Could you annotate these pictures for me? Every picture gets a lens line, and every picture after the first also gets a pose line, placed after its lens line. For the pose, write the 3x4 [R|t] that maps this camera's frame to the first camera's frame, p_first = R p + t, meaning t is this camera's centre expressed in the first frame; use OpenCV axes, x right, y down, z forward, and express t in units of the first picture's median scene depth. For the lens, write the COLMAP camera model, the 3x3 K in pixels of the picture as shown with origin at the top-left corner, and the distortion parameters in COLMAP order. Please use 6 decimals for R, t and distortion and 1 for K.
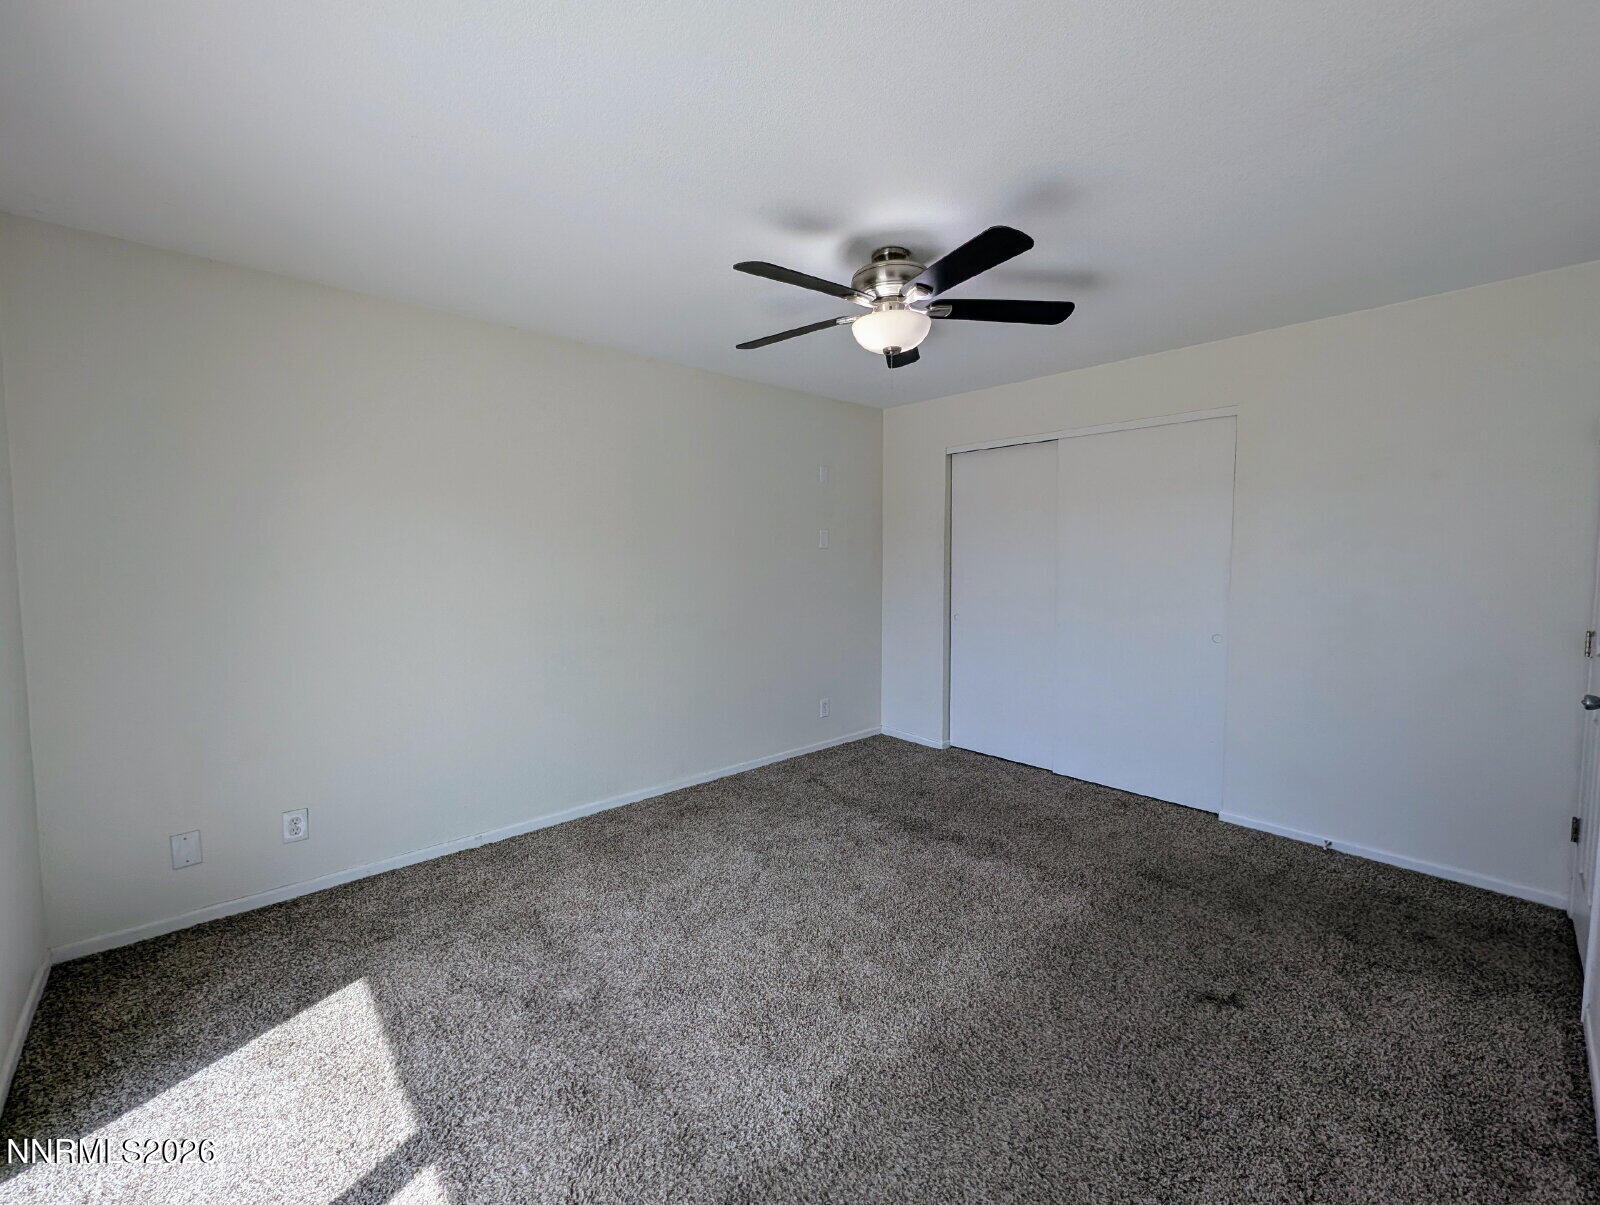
lens RADIAL K [[674.4, 0, 800.0], [0, 674.4, 602.5], [0, 0, 1]] dist [0.019670, -0.008681]
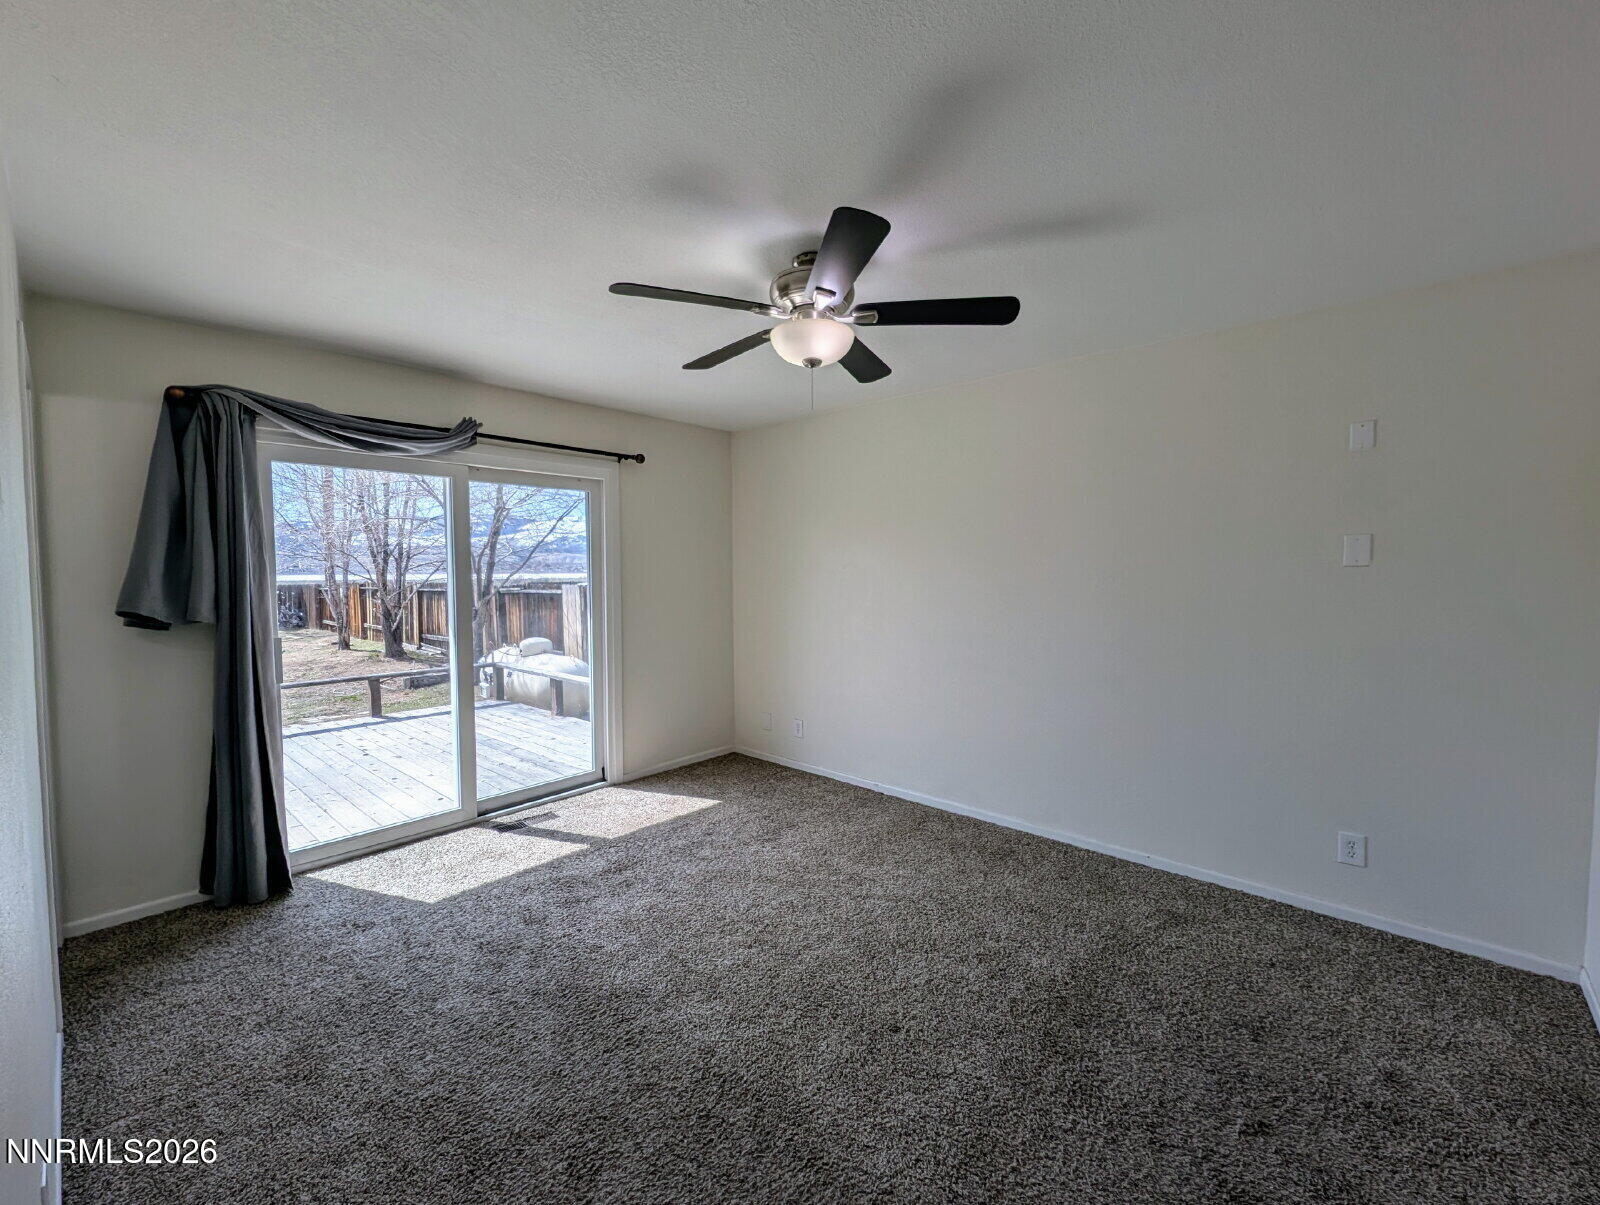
lens RADIAL K [[674.4, 0, 800.0], [0, 674.4, 602.5], [0, 0, 1]] dist [0.019670, -0.008681]
pose [[0.082313, 0.054445, -0.995118, 0.999983], [-0.071041, 0.996287, 0.048632, -0.082694], [0.994071, 0.066691, 0.085875, 0.848469]]
